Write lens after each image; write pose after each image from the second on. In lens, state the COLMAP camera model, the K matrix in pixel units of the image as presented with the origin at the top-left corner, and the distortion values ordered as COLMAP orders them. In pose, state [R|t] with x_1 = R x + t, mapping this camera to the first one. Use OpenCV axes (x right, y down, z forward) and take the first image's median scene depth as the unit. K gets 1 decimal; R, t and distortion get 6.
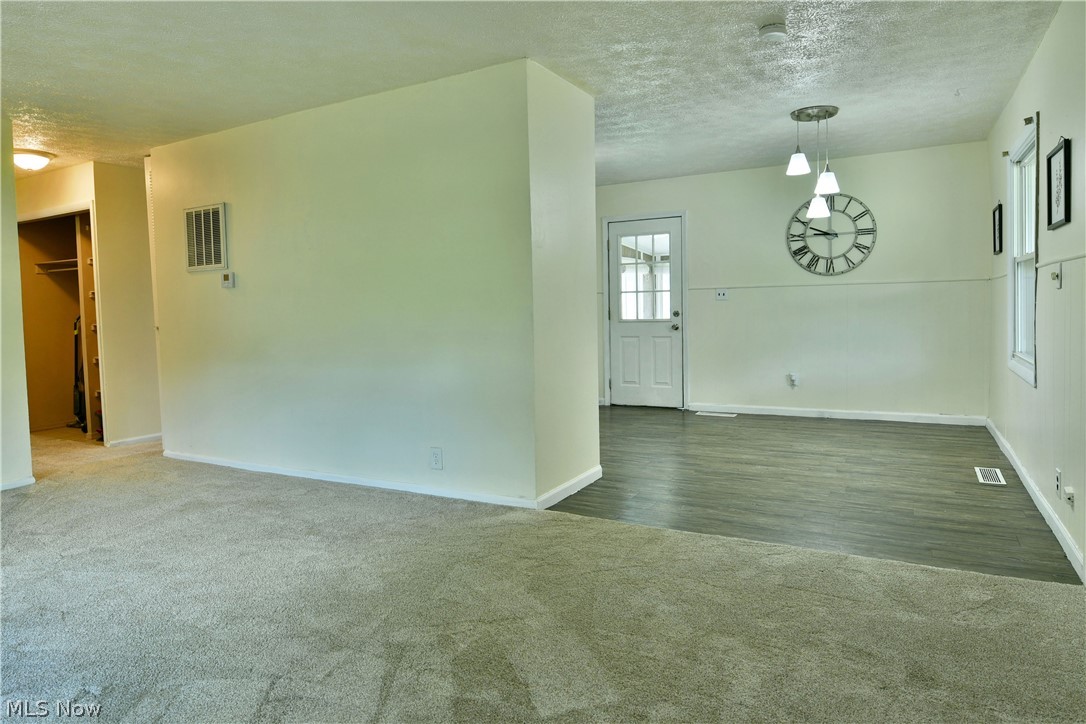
lens RADIAL K [[664.7, 0, 544.4], [0, 664.7, 310.2], [0, 0, 1]] dist [-0.018125, -0.001790]
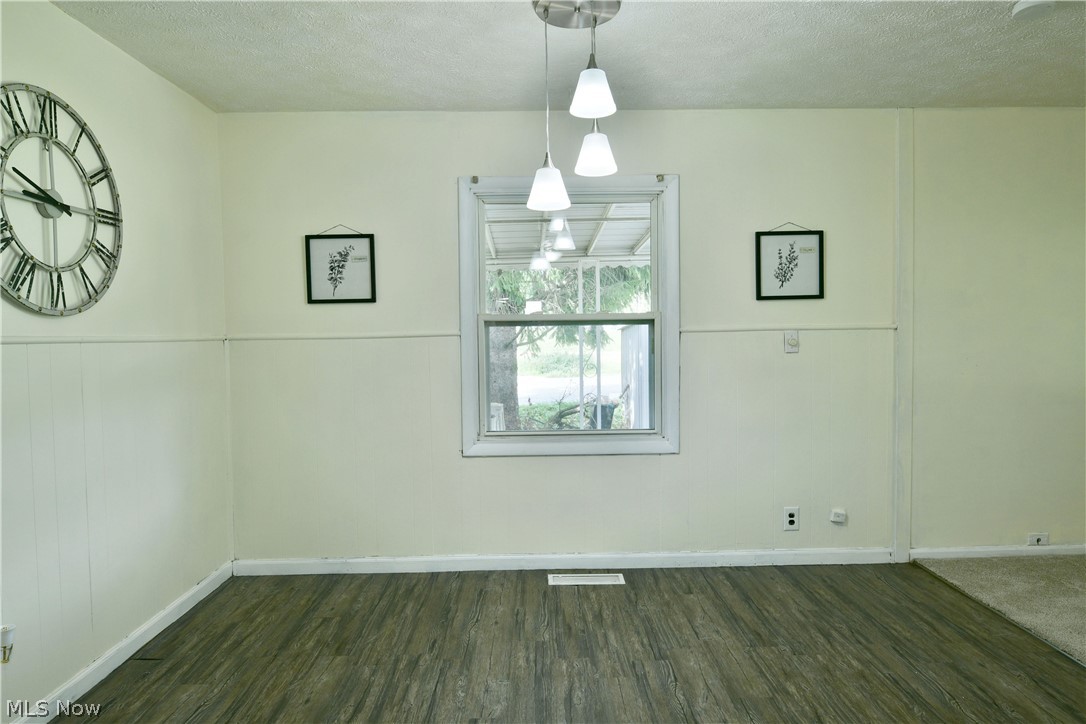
lens RADIAL K [[674.0, 0, 536.8], [0, 674.0, 353.4], [0, 0, 1]] dist [-0.011230, -0.004244]
pose [[-0.489396, 0.005137, 0.872047, -0.019774], [0.031515, 0.999434, 0.011799, -0.028405], [-0.871492, 0.033257, -0.489281, 0.960006]]
